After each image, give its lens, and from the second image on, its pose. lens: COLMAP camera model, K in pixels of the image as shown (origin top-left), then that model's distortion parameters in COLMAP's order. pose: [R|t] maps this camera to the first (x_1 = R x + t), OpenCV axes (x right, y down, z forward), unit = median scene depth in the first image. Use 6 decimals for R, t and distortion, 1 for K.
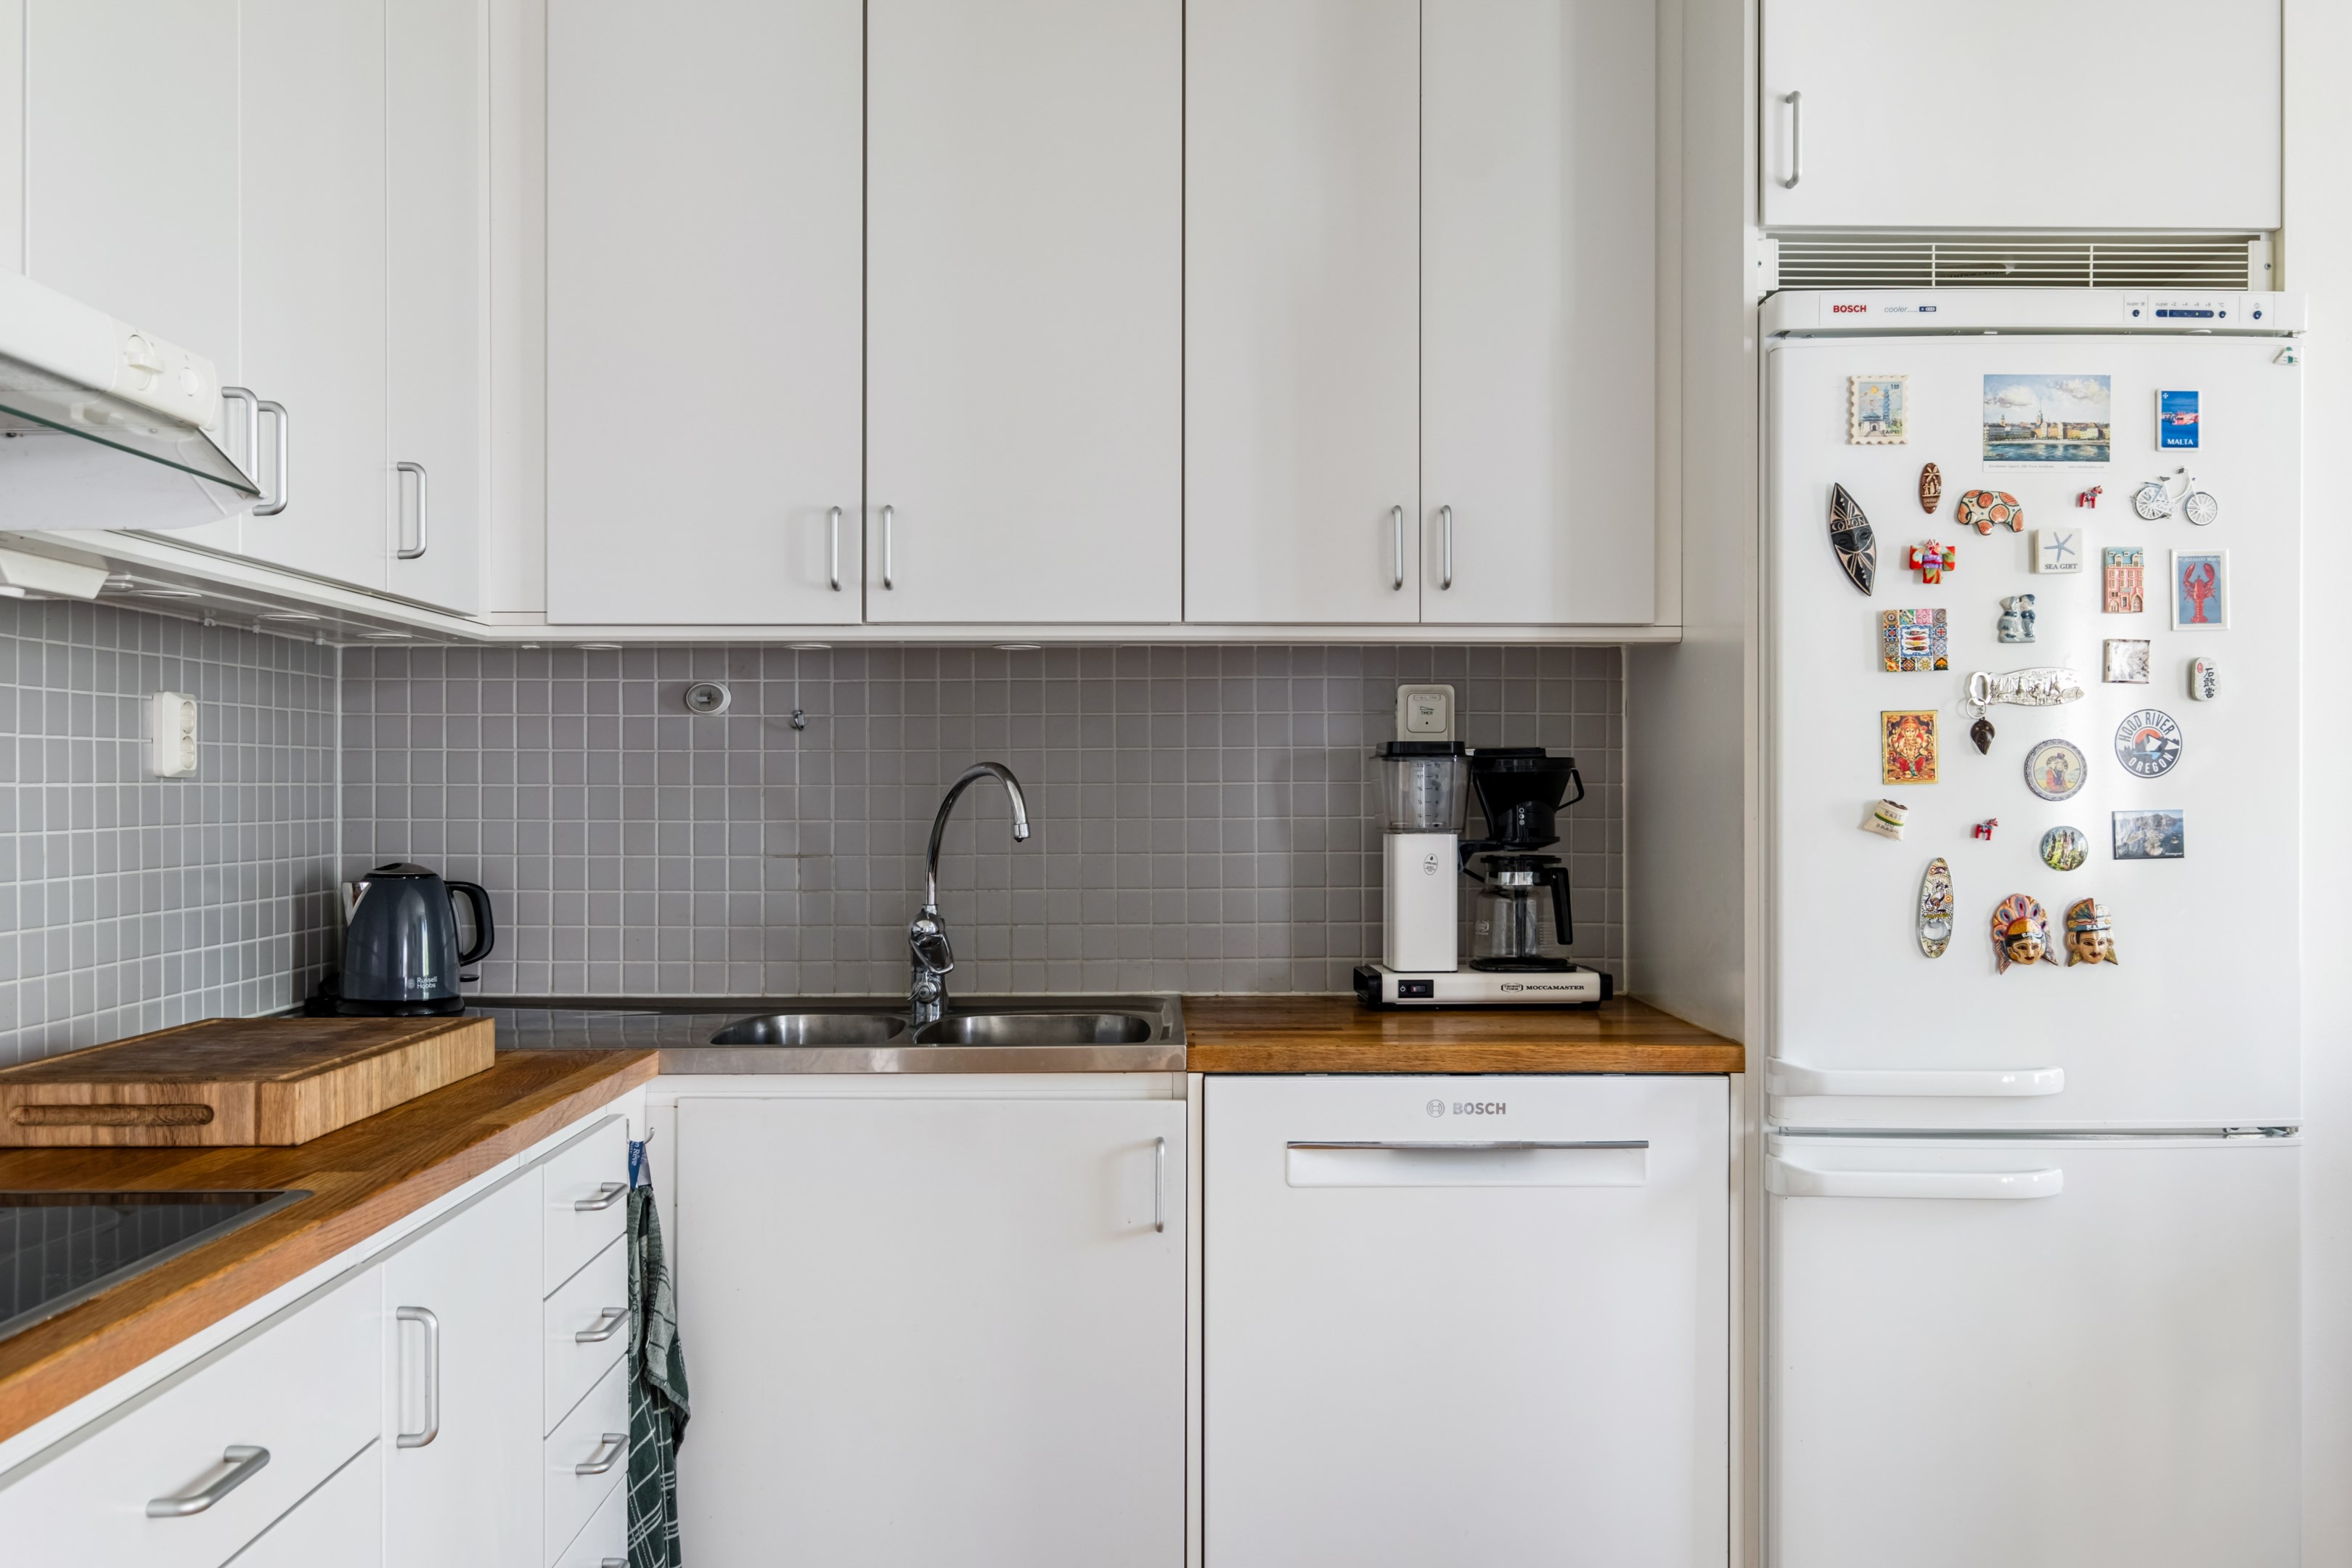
lens RADIAL K [[2070.4, 0, 1176.0], [0, 2070.4, 784.0], [0, 0, 1]] dist [-0.011054, 0.065103]
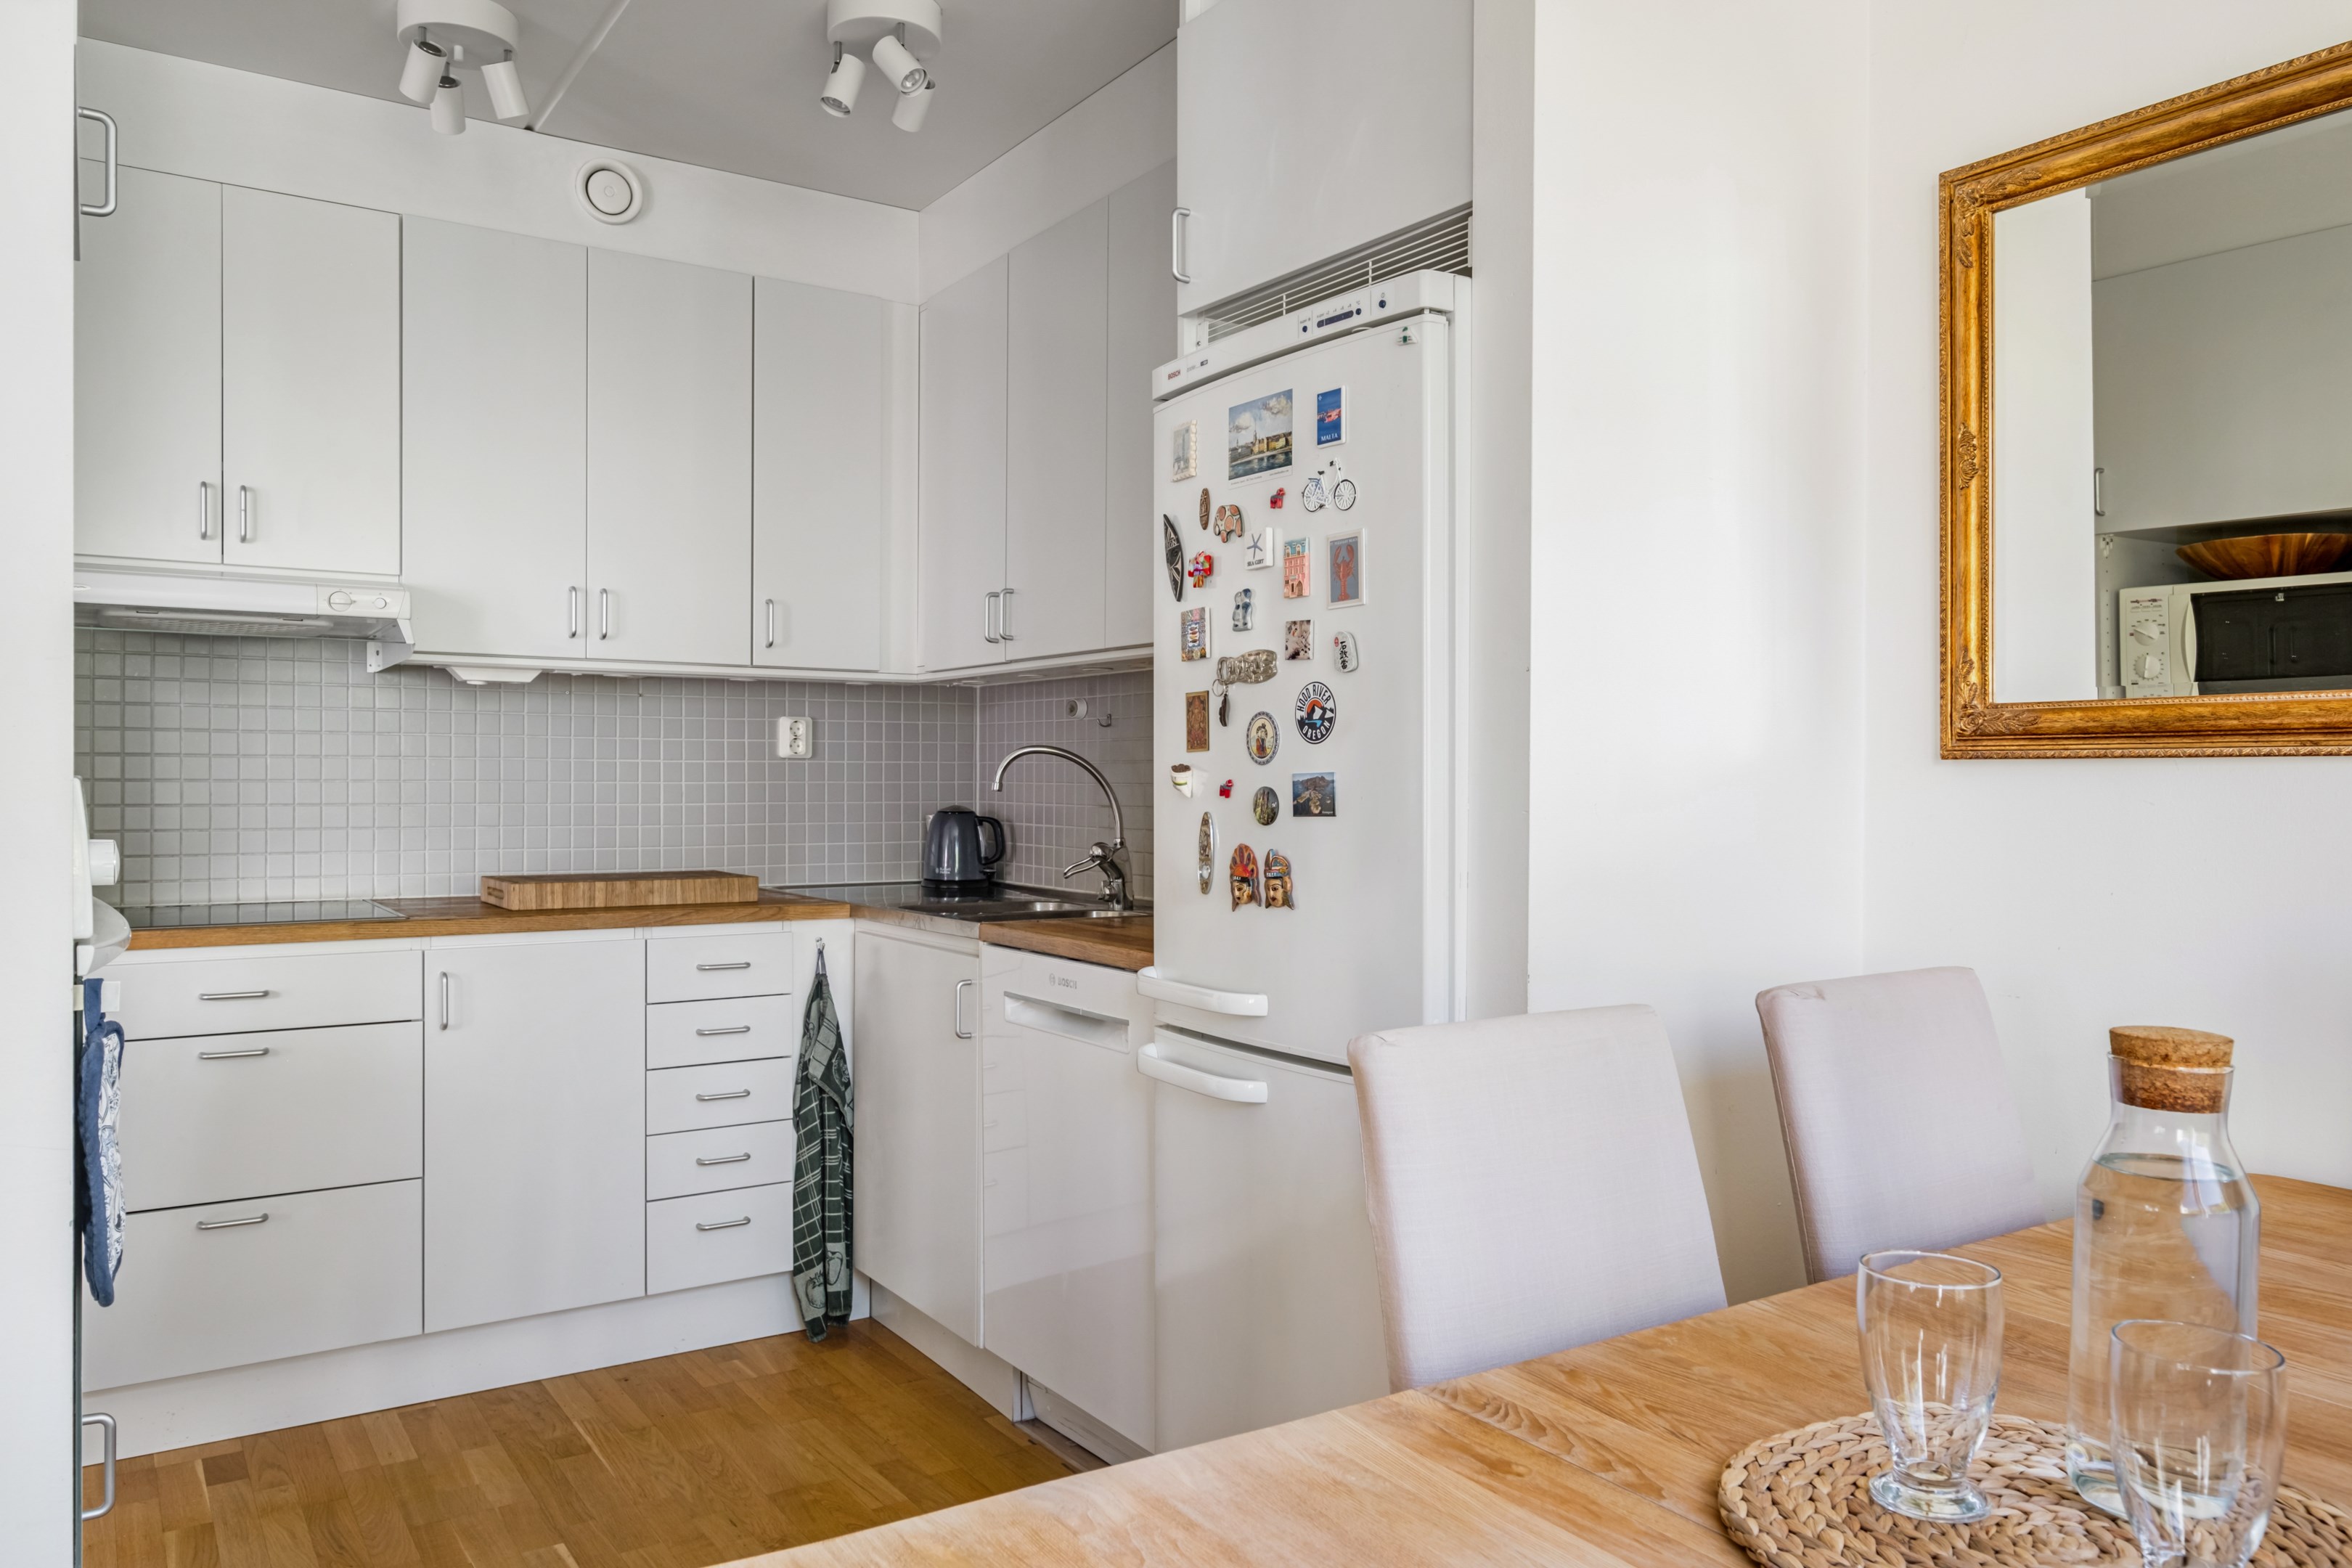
lens RADIAL K [[1675.5, 0, 1176.0], [0, 1675.5, 784.0], [0, 0, 1]] dist [0.005743, 0.003496]
pose [[0.538529, 0.004995, -0.842592, 1.166799], [-0.001236, 0.999986, 0.005138, 0.013996], [0.842606, -0.001725, 0.538528, 0.444257]]
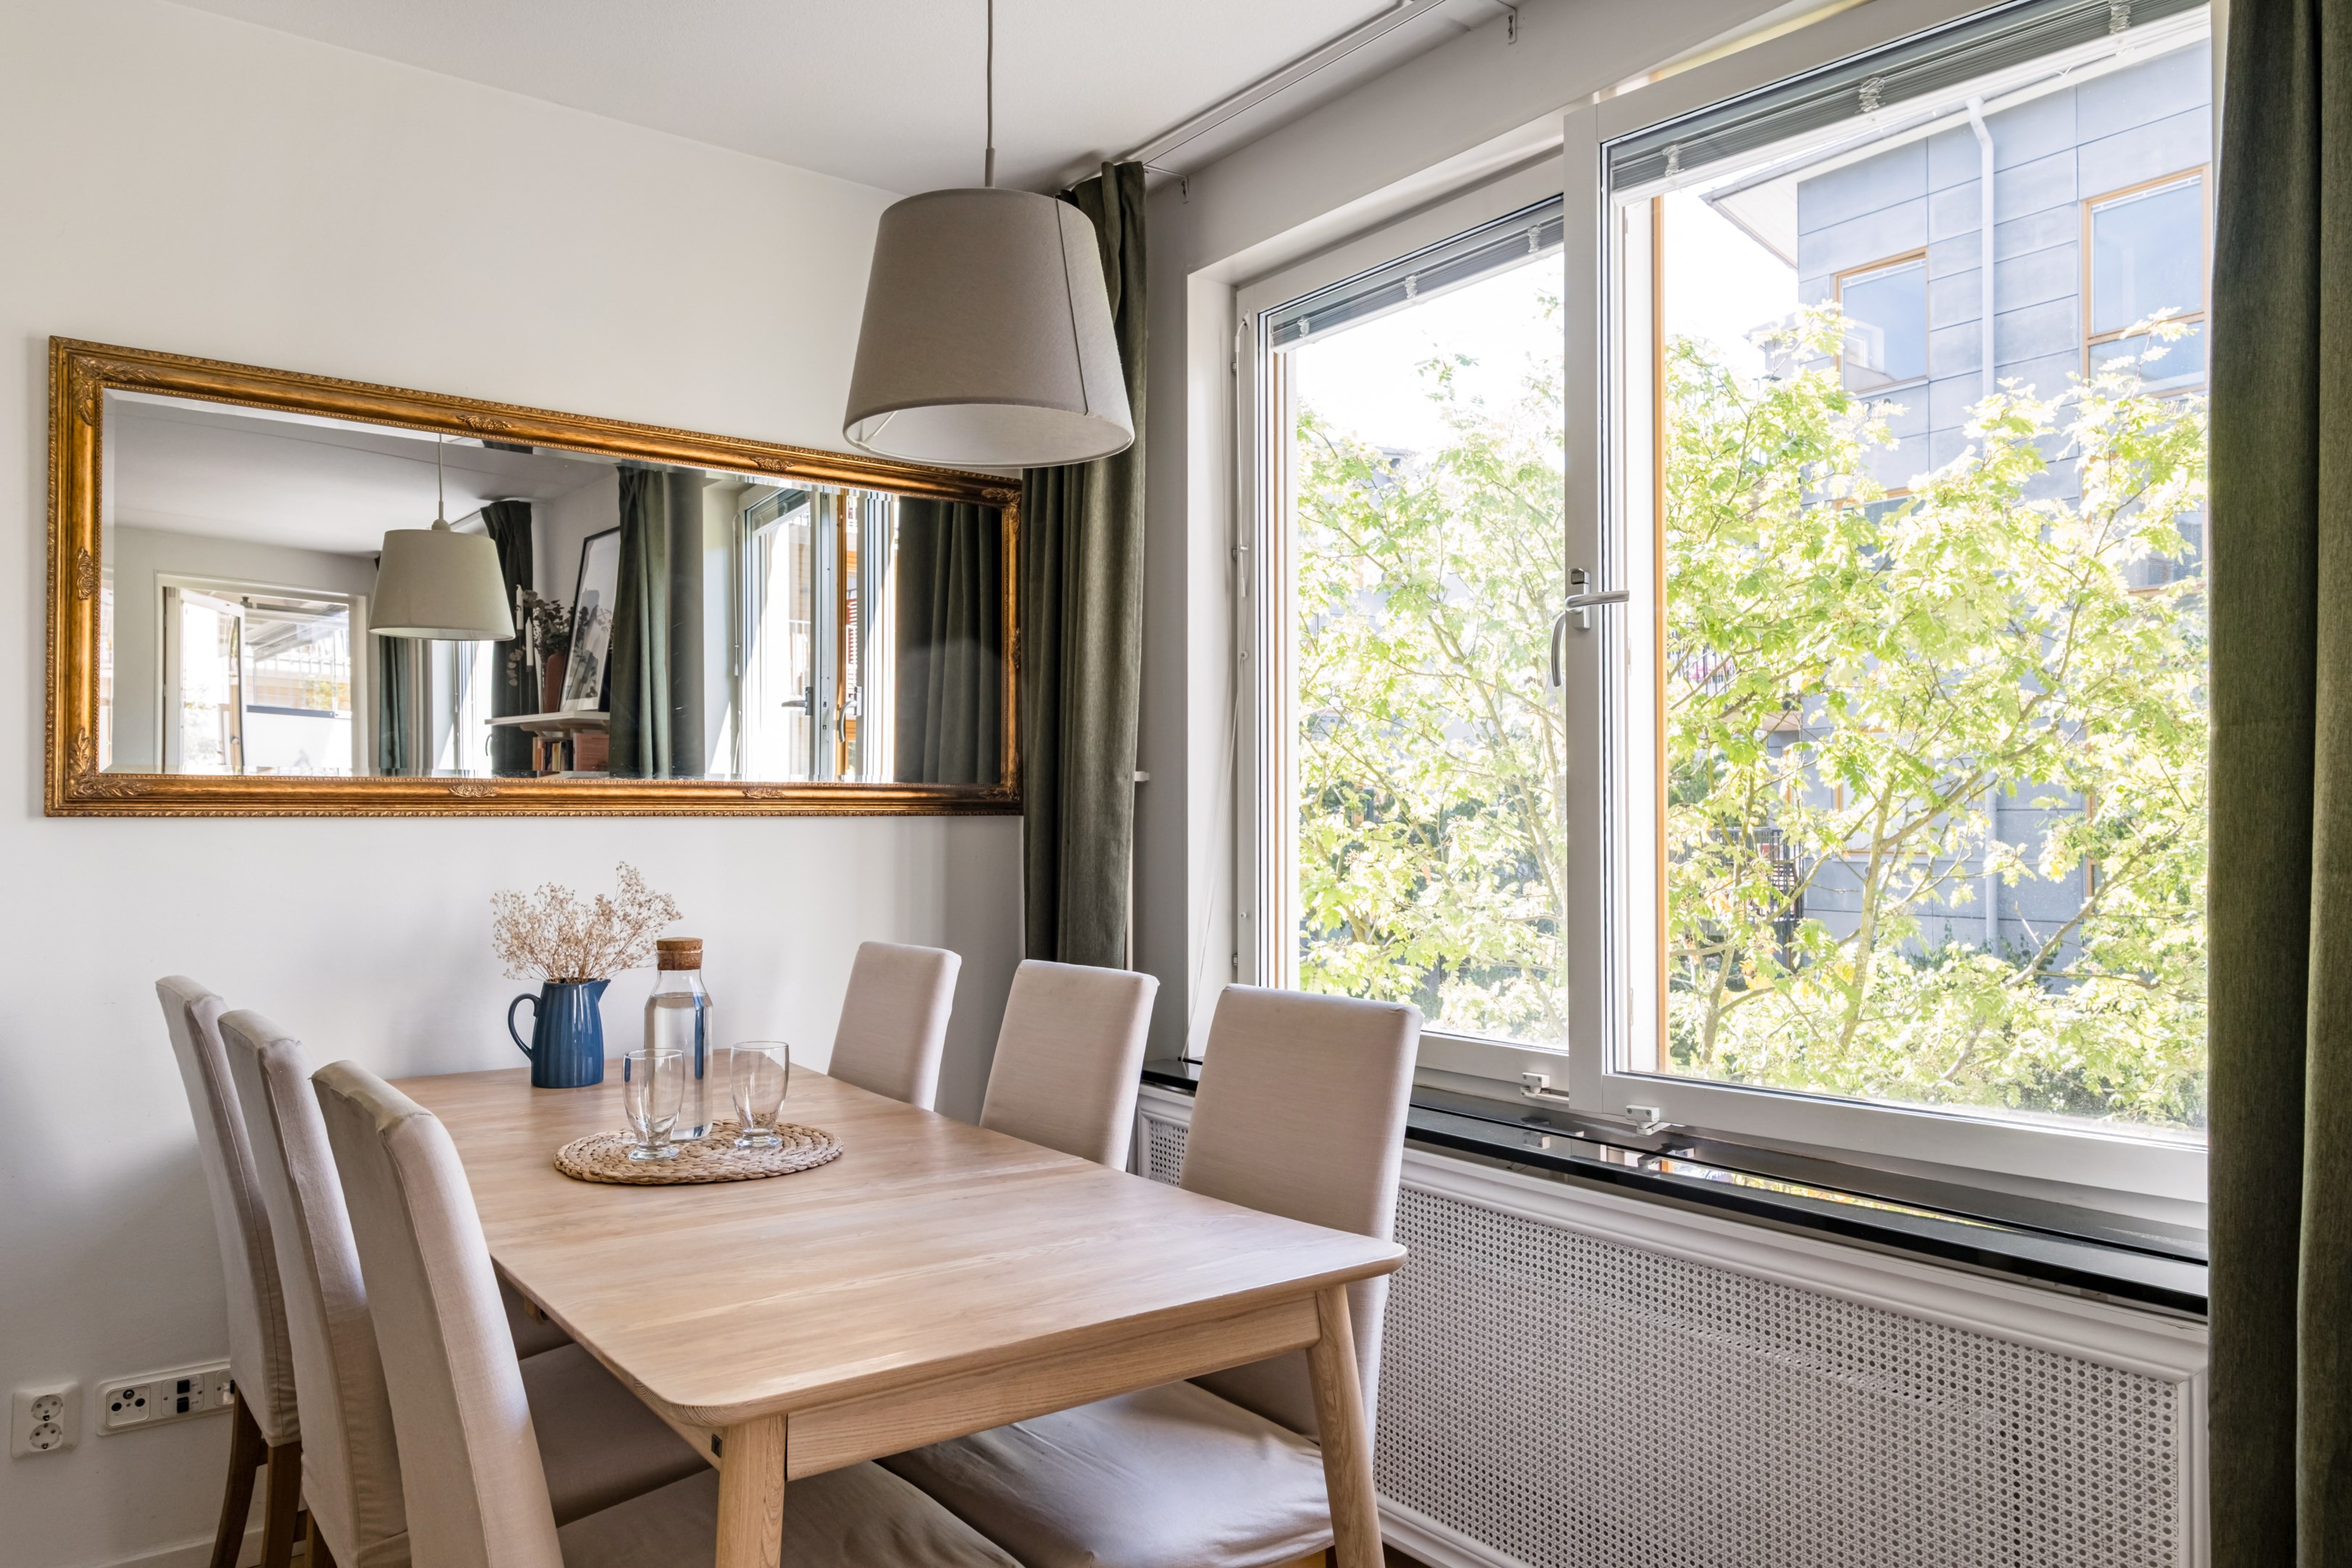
lens RADIAL K [[1589.8, 0, 1176.0], [0, 1589.8, 784.0], [0, 0, 1]] dist [0.005715, 0.001733]
pose [[0.808605, 0.012313, 0.588223, 0.613585], [-0.002370, 0.999841, -0.017672, -0.000139], [-0.588347, 0.012896, 0.808506, 0.010098]]
